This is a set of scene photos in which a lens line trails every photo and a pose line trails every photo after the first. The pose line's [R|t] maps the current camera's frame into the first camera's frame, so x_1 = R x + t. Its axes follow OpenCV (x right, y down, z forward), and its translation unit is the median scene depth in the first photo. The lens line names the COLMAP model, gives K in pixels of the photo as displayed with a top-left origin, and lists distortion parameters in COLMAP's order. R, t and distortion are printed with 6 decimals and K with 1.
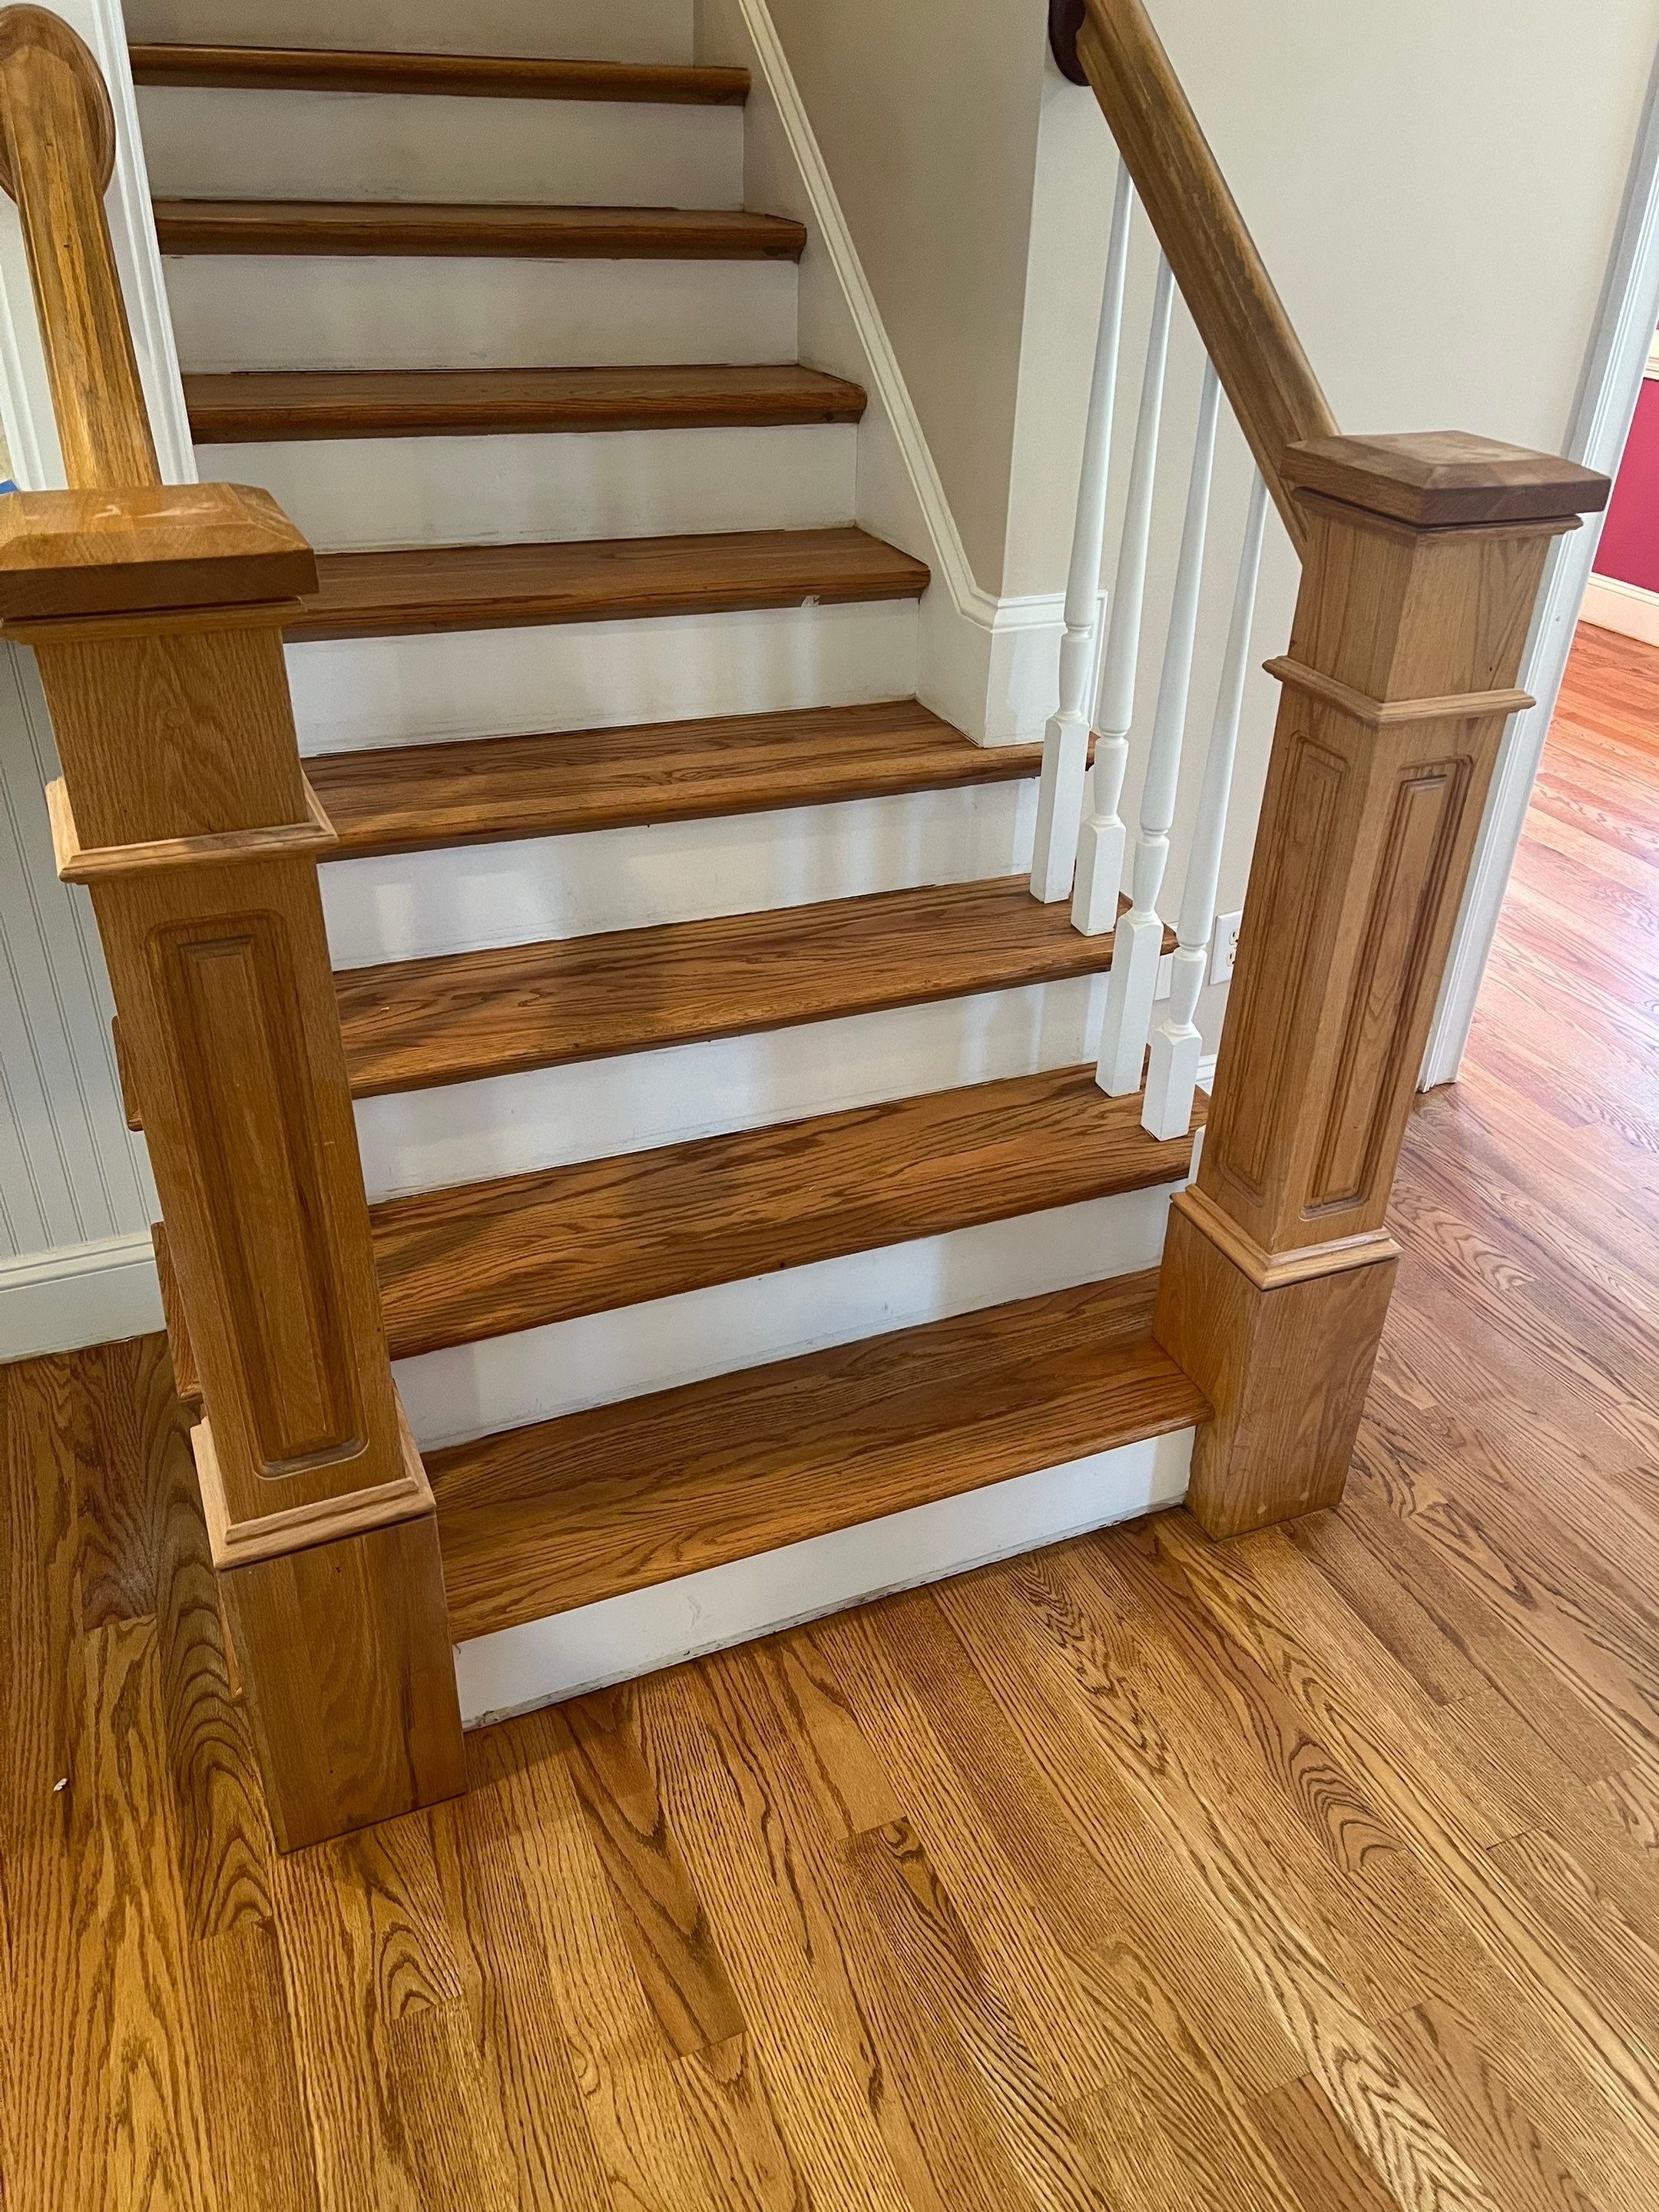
lens RADIAL K [[1652.5, 0, 849.2], [0, 1652.5, 1118.7], [0, 0, 1]] dist [0.039820, -0.048049]
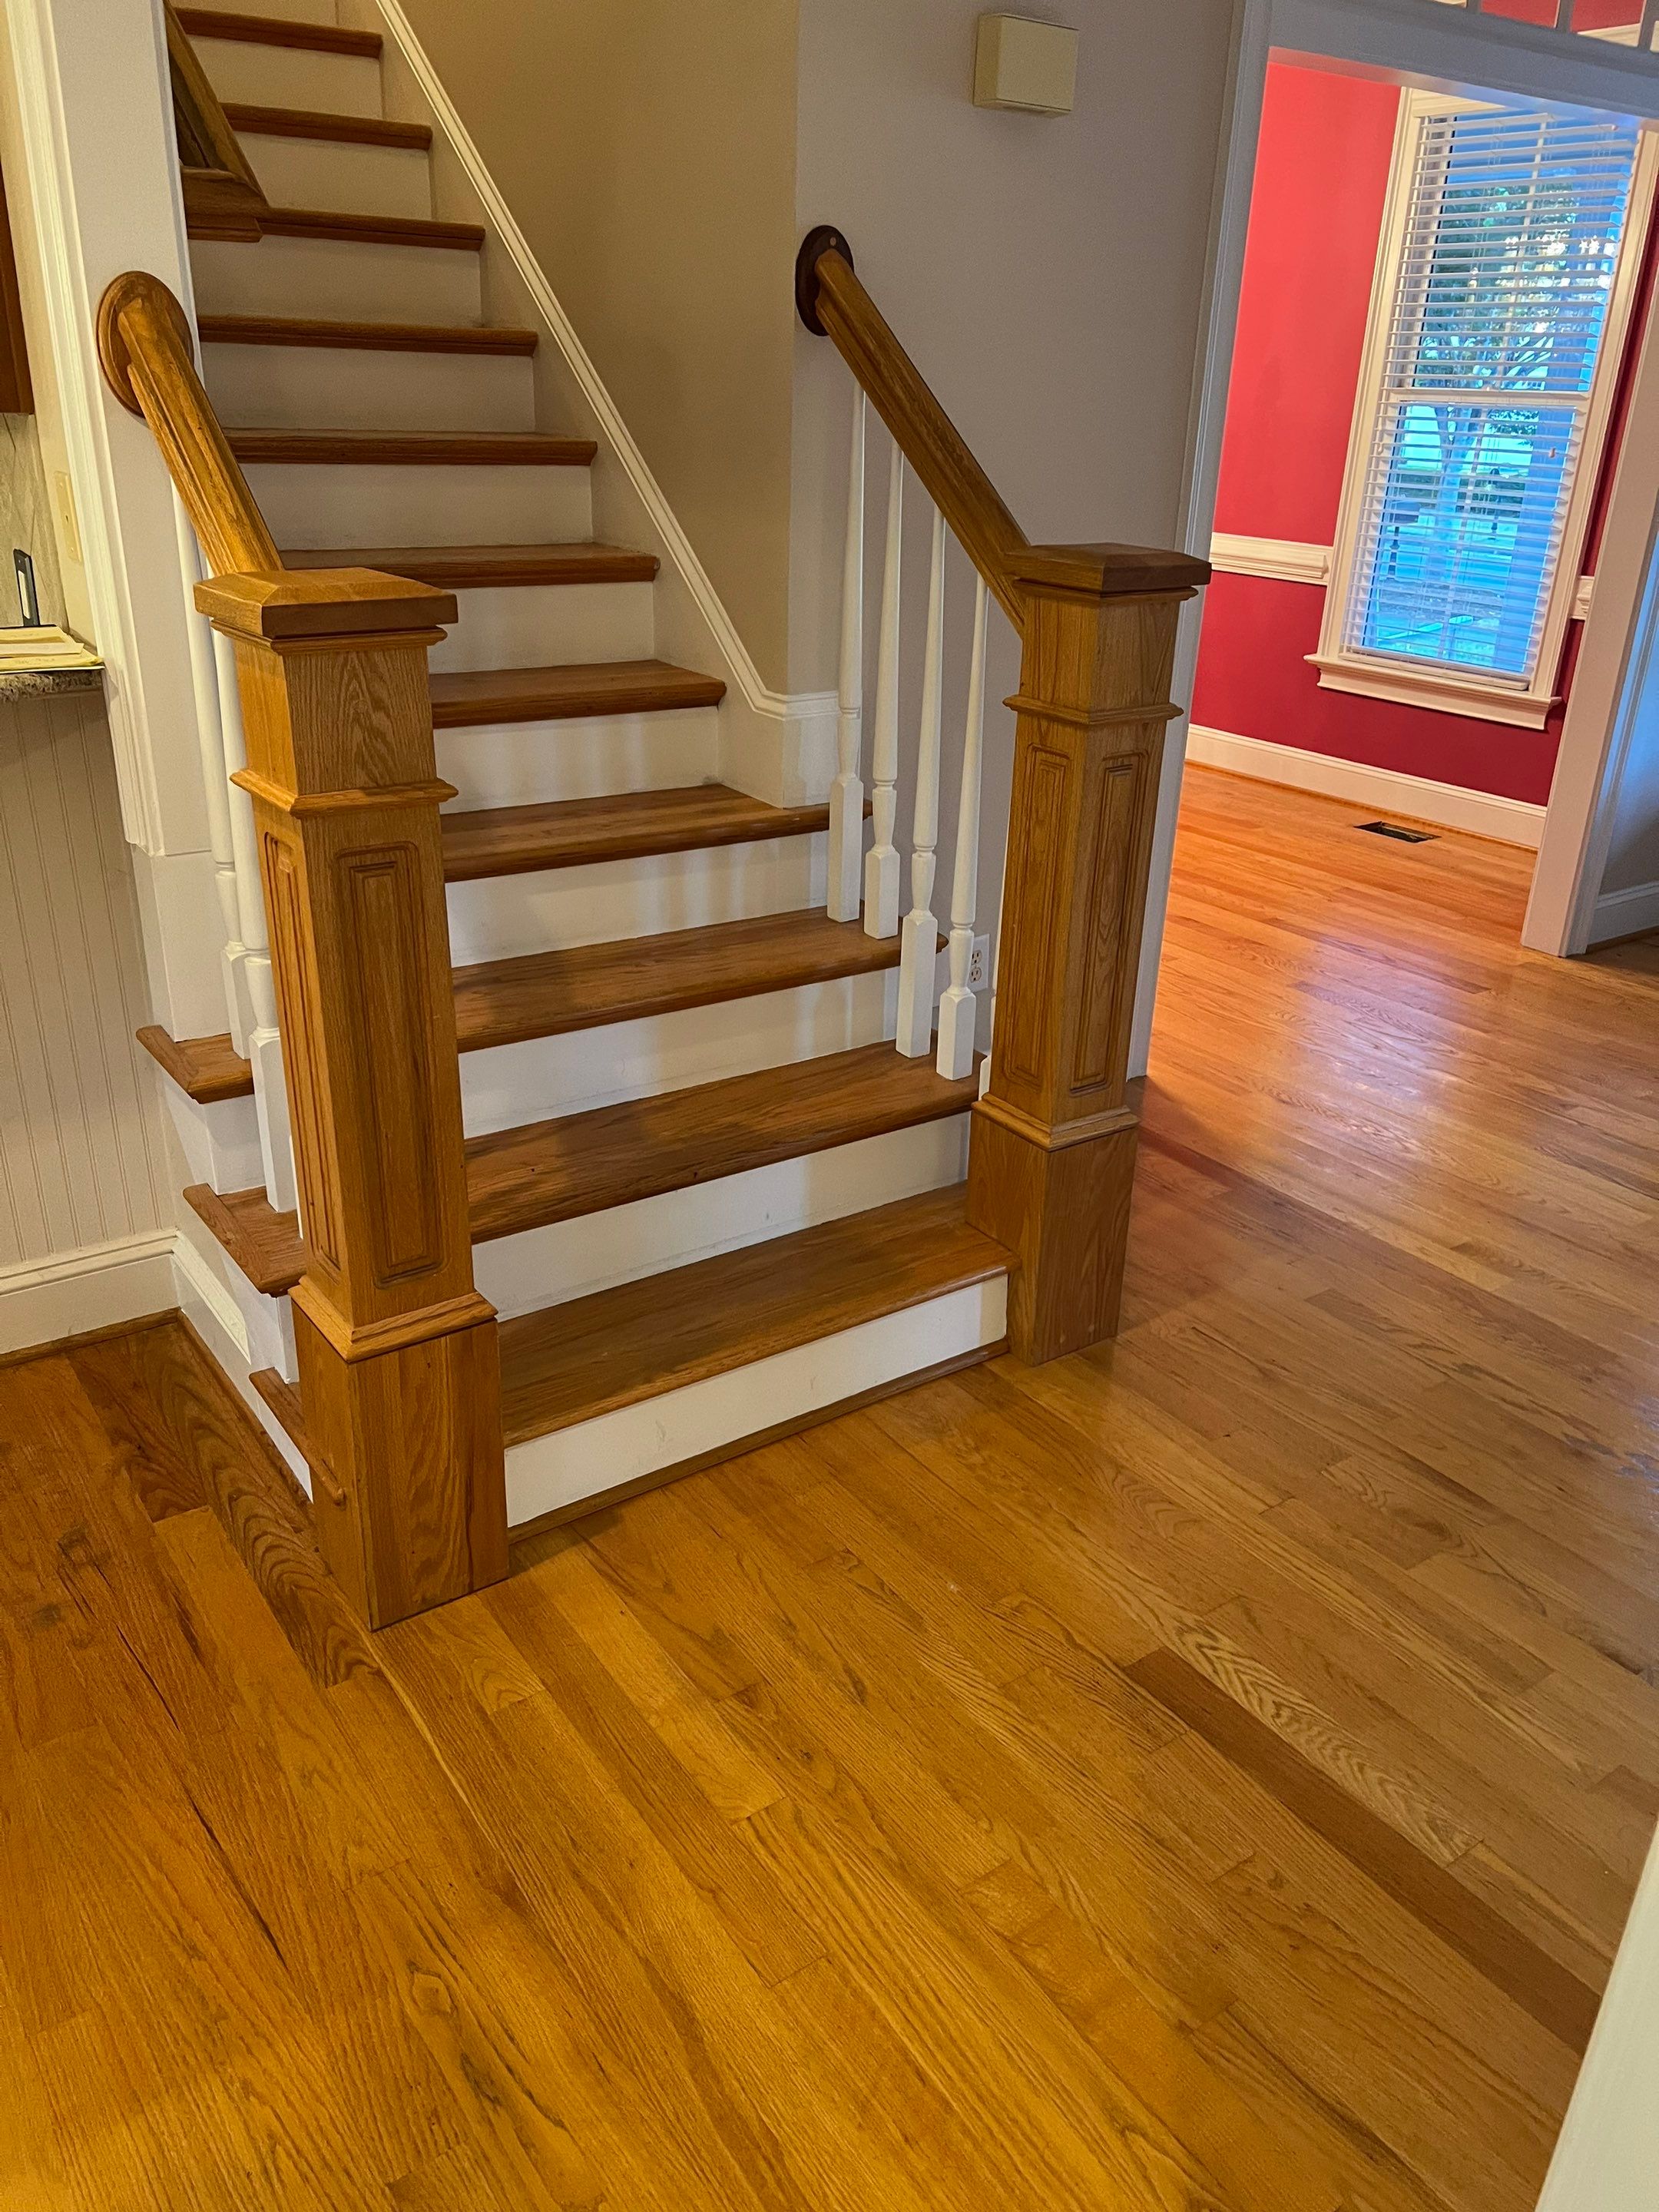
lens RADIAL K [[1652.5, 0, 831.9], [0, 1652.5, 1116.4], [0, 0, 1]] dist [0.039820, -0.048049]
pose [[0.978987, -0.087439, 0.184225, -0.186655], [0.110215, 0.986968, -0.117246, 0.227369], [-0.171573, 0.135086, 0.975866, -0.328848]]
